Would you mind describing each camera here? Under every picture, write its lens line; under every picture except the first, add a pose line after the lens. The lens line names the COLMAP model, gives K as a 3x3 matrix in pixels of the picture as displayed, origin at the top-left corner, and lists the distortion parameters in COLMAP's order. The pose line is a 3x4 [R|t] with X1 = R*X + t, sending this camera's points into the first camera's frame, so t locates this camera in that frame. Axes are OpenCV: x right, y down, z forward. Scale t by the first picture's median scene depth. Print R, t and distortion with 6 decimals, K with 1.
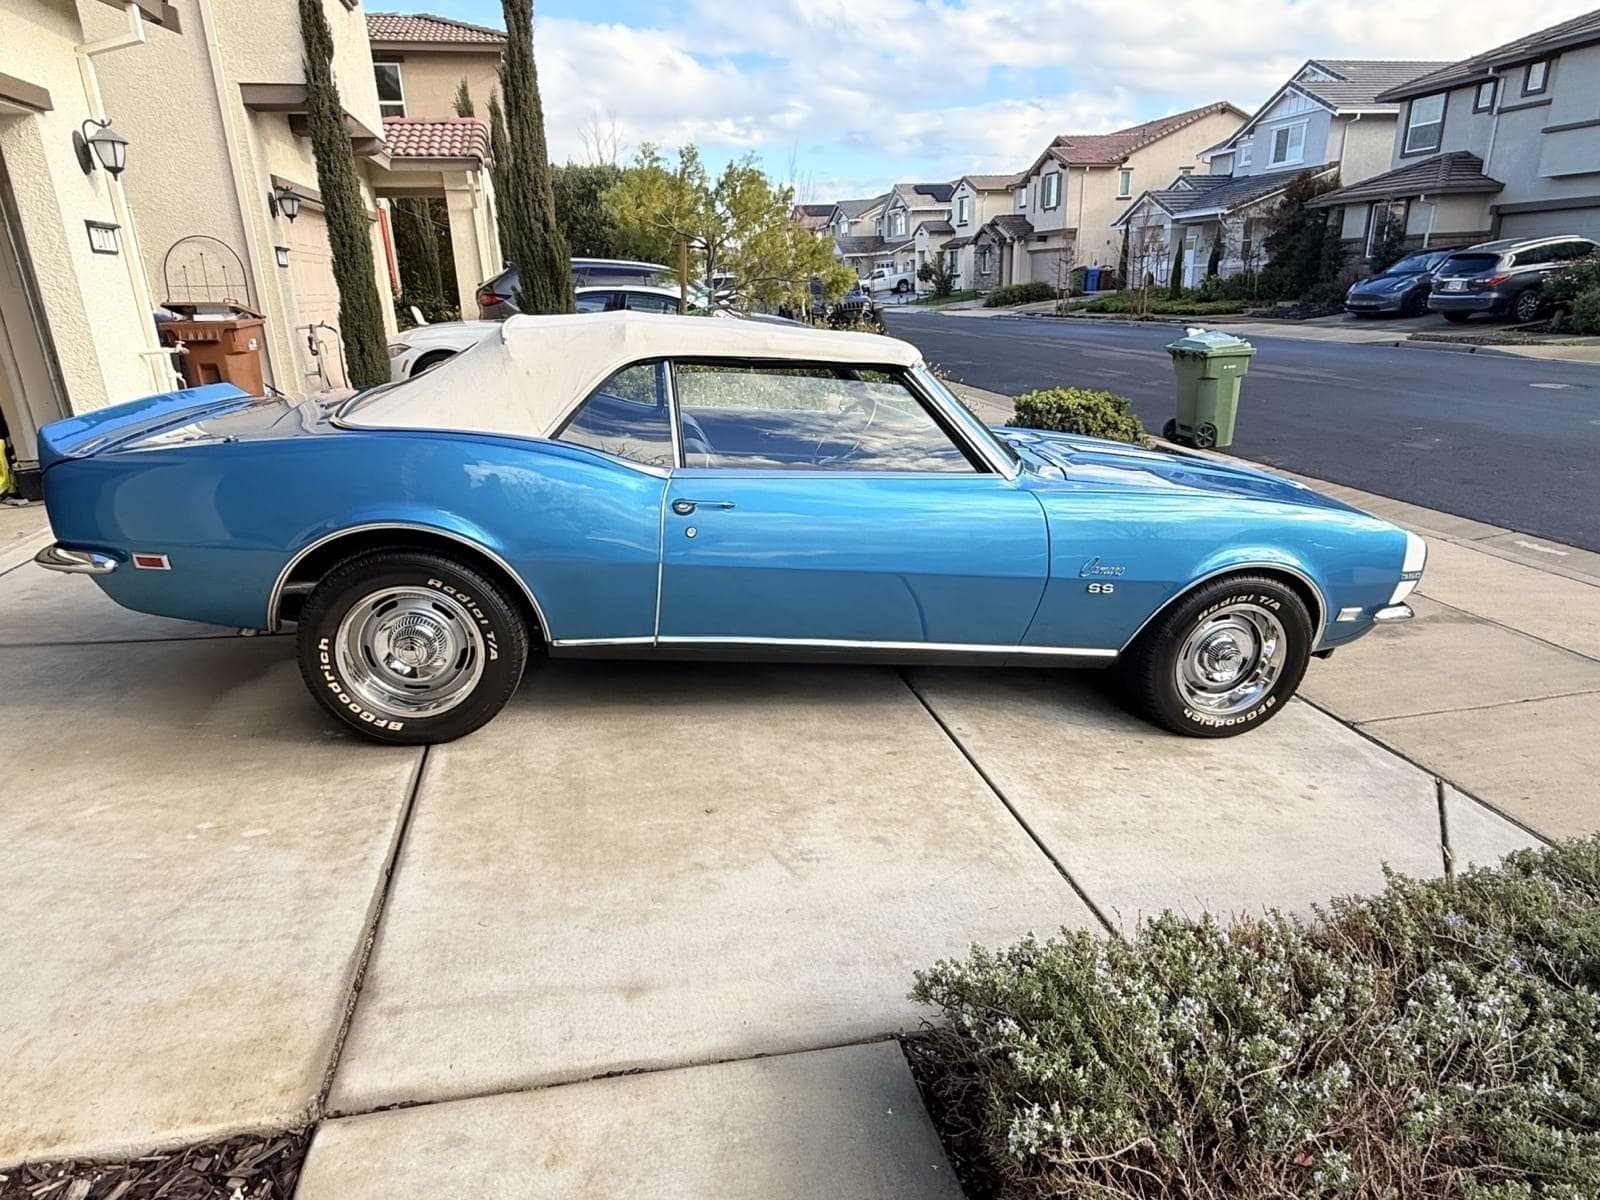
lens RADIAL K [[928.4, 0, 788.0], [0, 928.4, 595.2], [0, 0, 1]] dist [-0.001752, -0.000511]
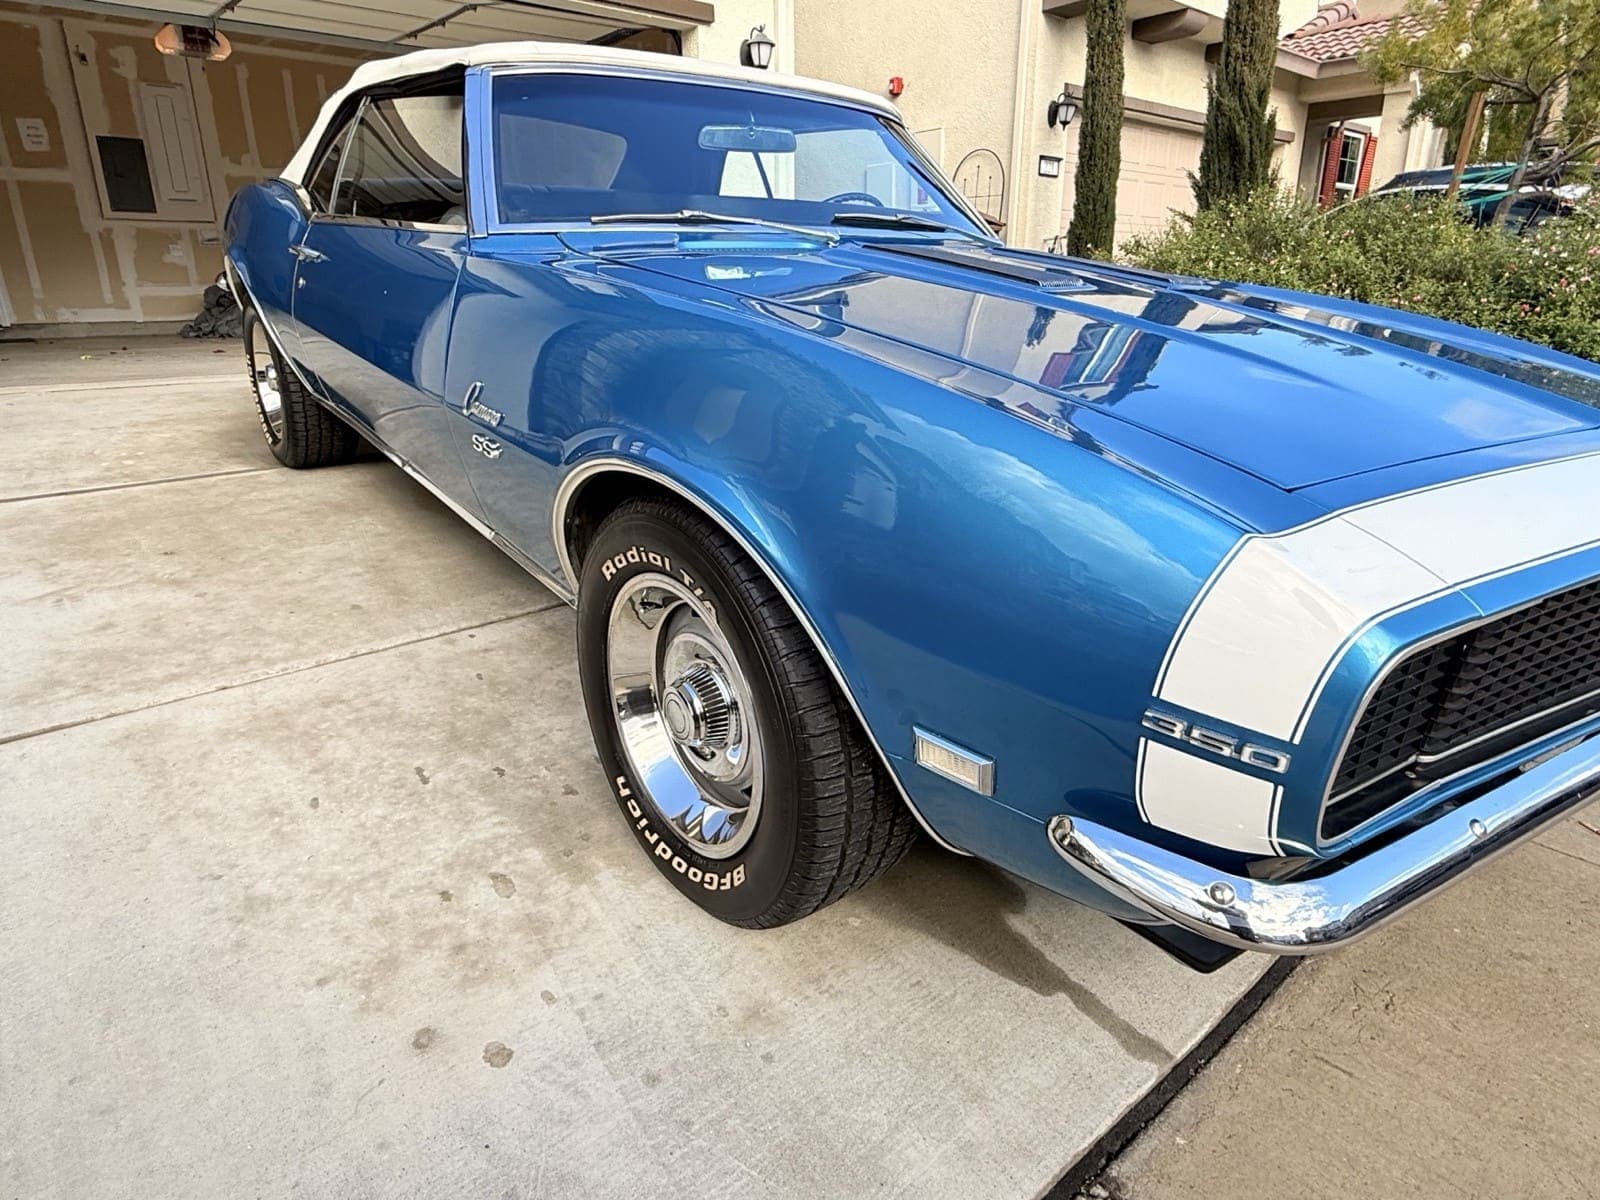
lens RADIAL K [[928.4, 0, 788.0], [0, 928.4, 595.2], [0, 0, 1]] dist [-0.001752, -0.000511]
pose [[0.473114, 0.300513, -0.828164, 0.087531], [-0.285656, 0.941567, 0.178474, -0.007016], [0.833405, 0.152132, 0.531311, 0.087357]]
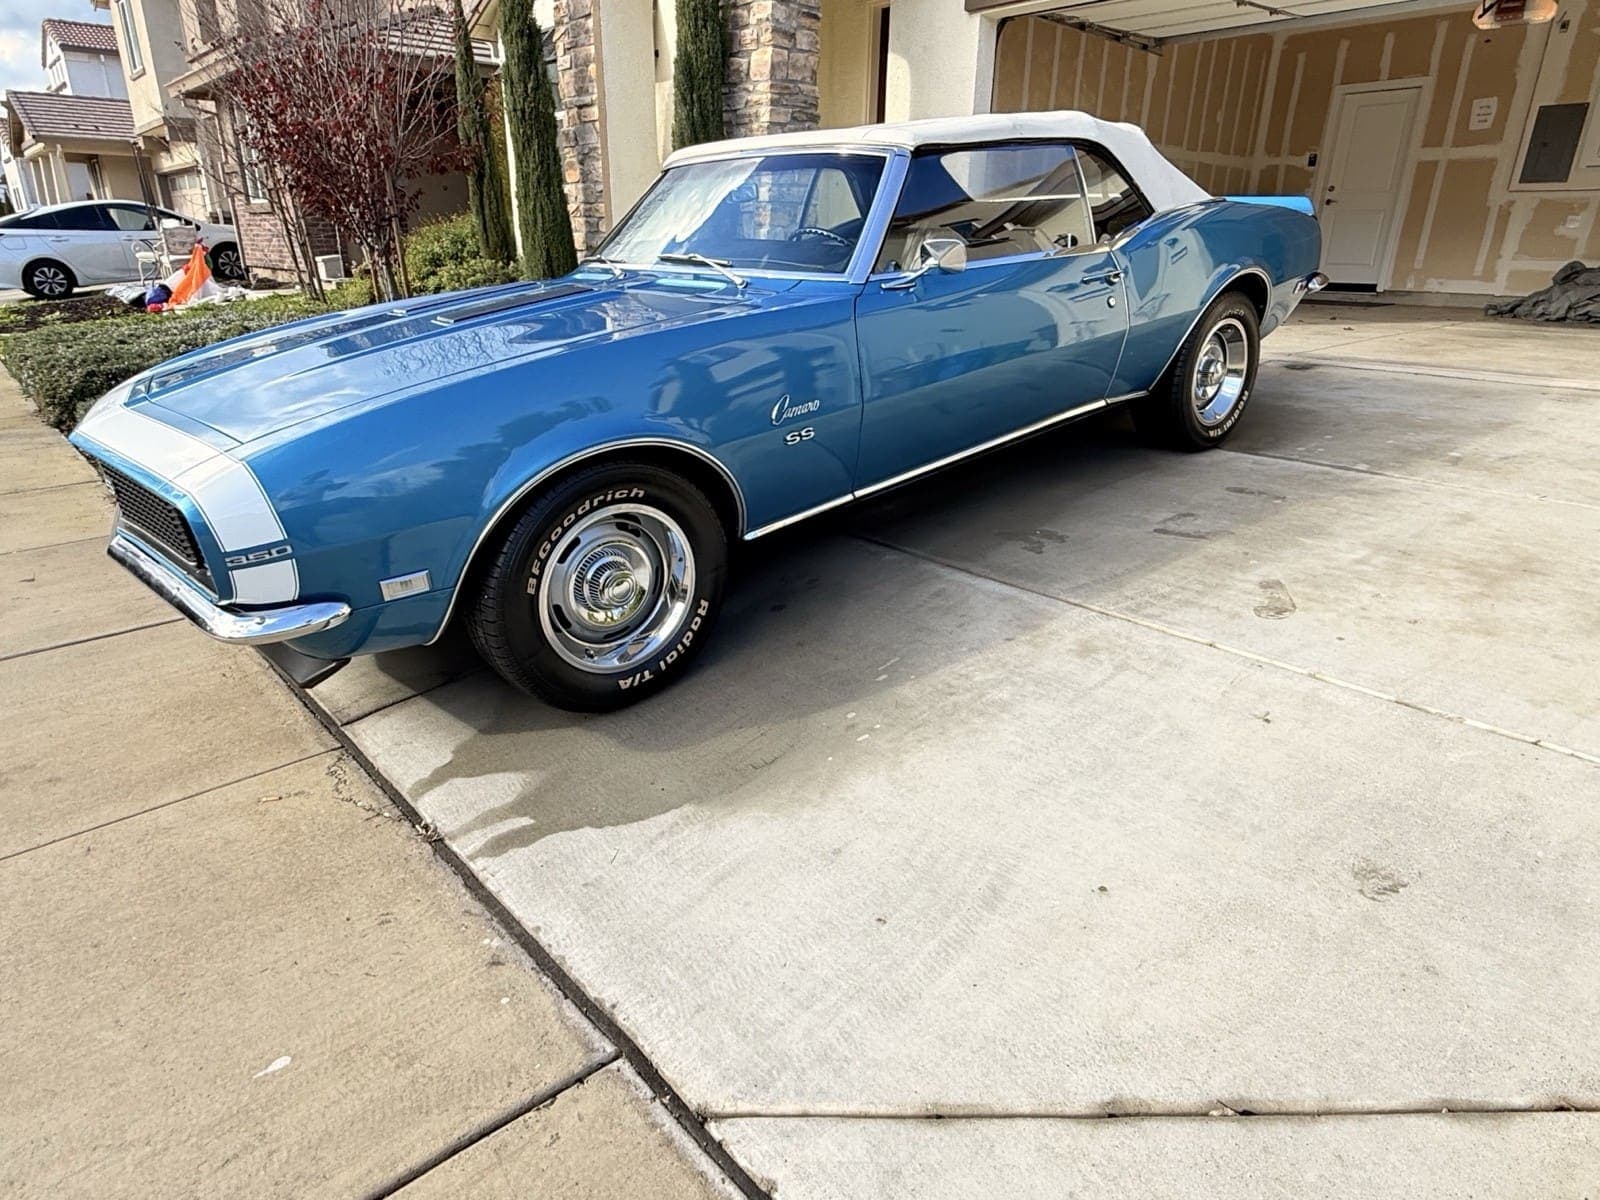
lens RADIAL K [[930.2, 0, 789.8], [0, 930.2, 590.8], [0, 0, 1]] dist [0.000000, -0.001070]
pose [[-0.862995, 0.197885, -0.464846, 0.064532], [-0.146006, 0.783149, 0.604450, -0.054274], [0.483655, 0.589507, -0.646961, 0.209093]]
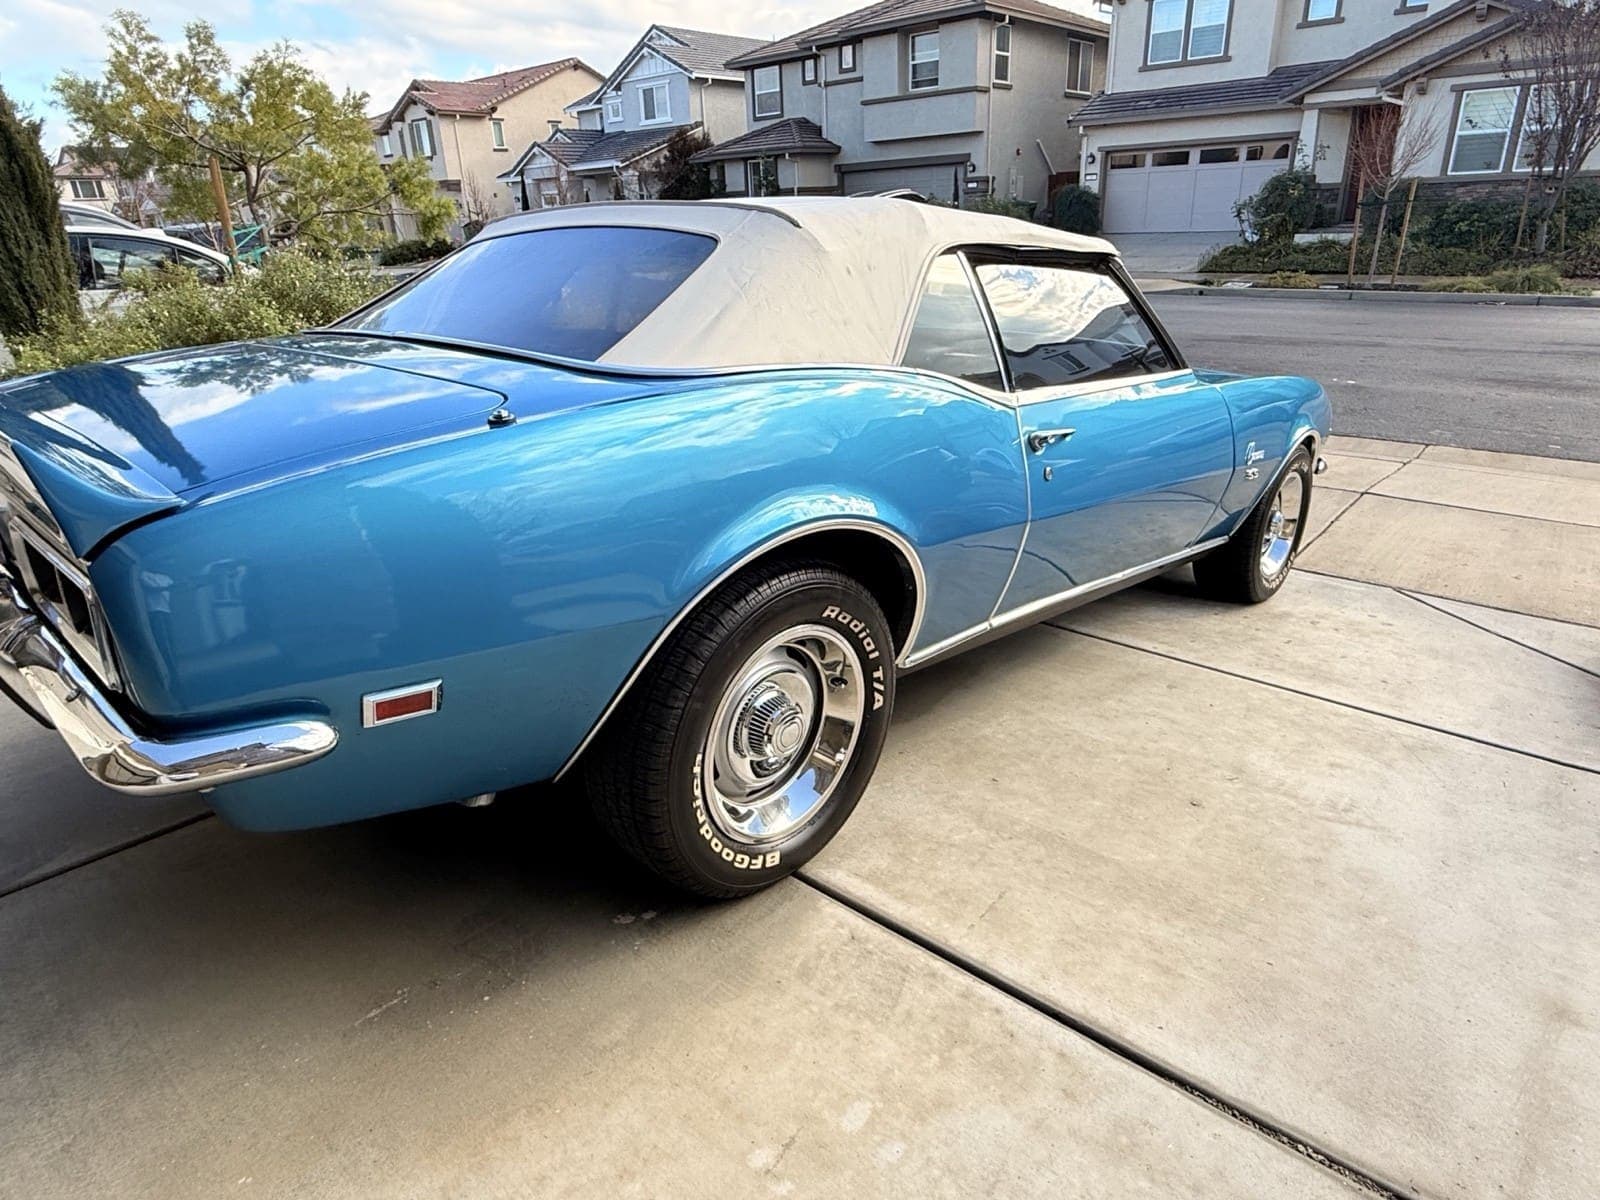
lens RADIAL K [[928.4, 0, 788.0], [0, 928.4, 595.2], [0, 0, 1]] dist [-0.001752, -0.000511]
pose [[0.805157, -0.223183, 0.549464, -0.065794], [0.201245, 0.974334, 0.100864, -0.008241], [-0.557873, 0.029366, 0.829407, 0.044208]]
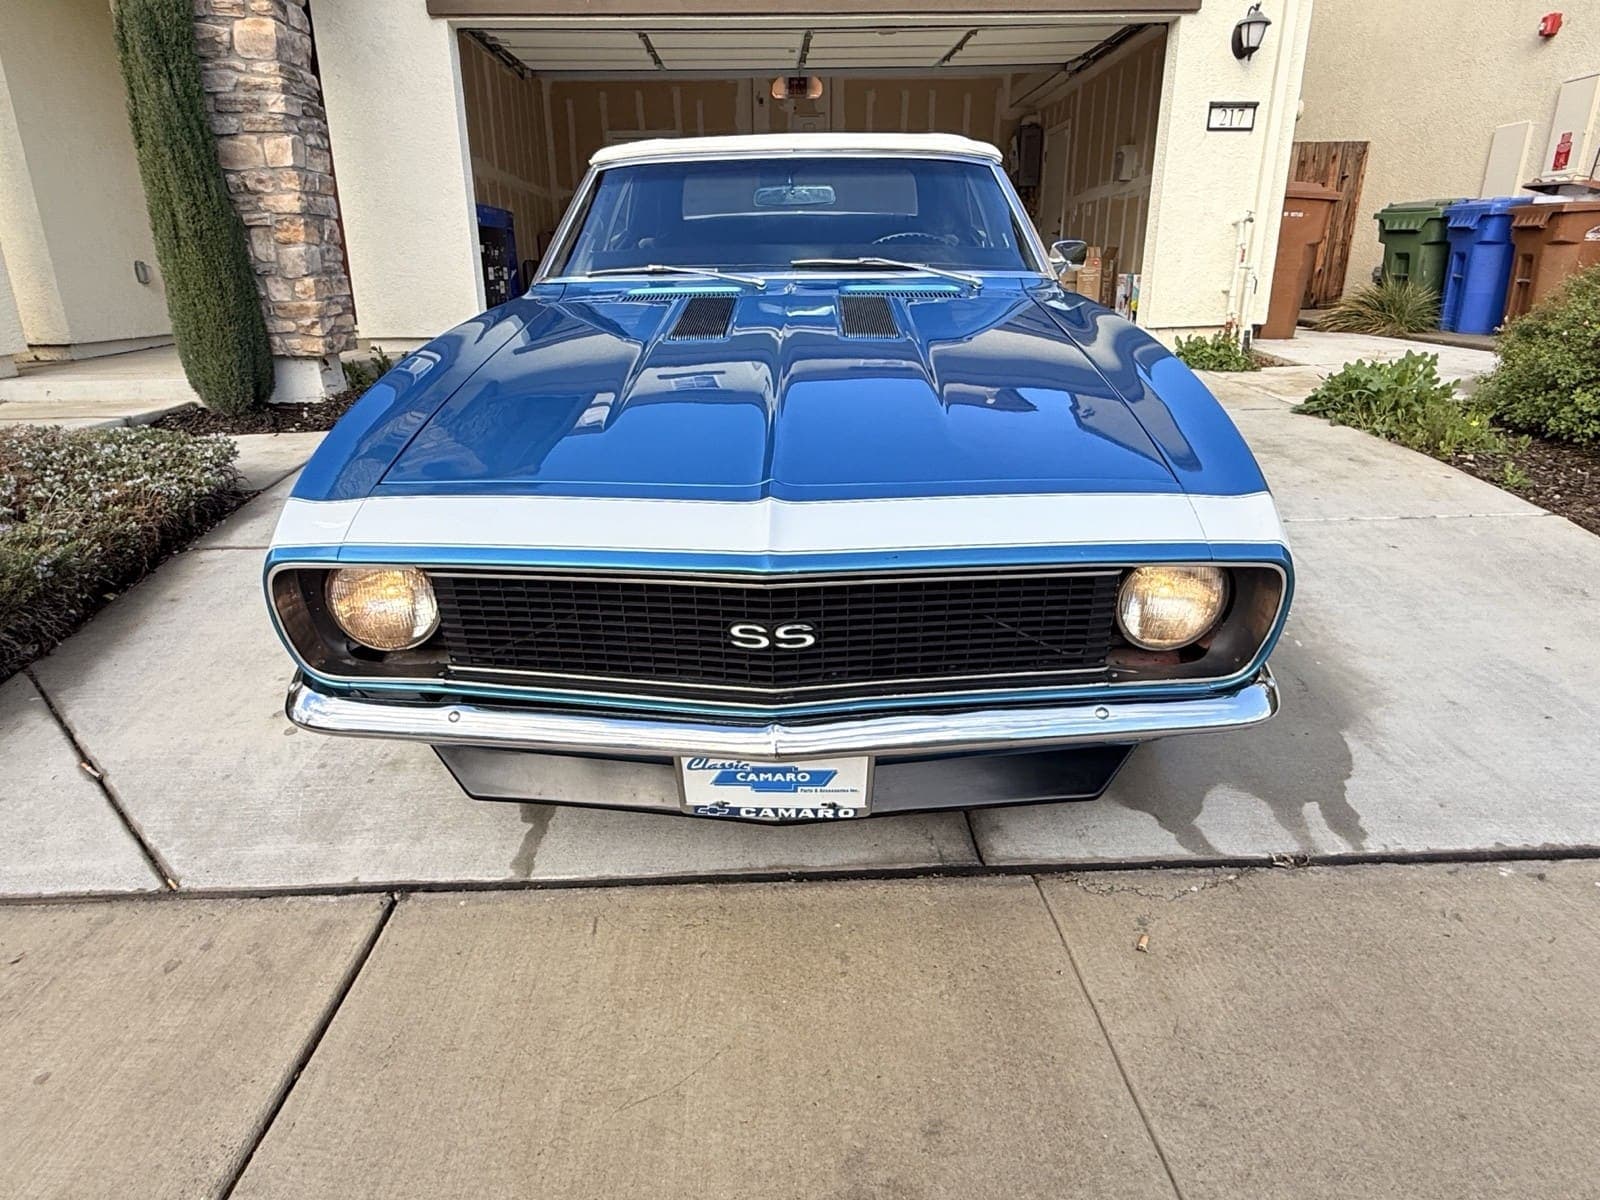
lens RADIAL K [[933.1, 0, 789.7], [0, 933.1, 588.3], [0, 0, 1]] dist [-0.001884, 0.000809]
pose [[-0.181351, 0.344559, -0.921081, 0.112047], [-0.299131, 0.872904, 0.385433, -0.028337], [0.936820, 0.345423, -0.055234, 0.135760]]
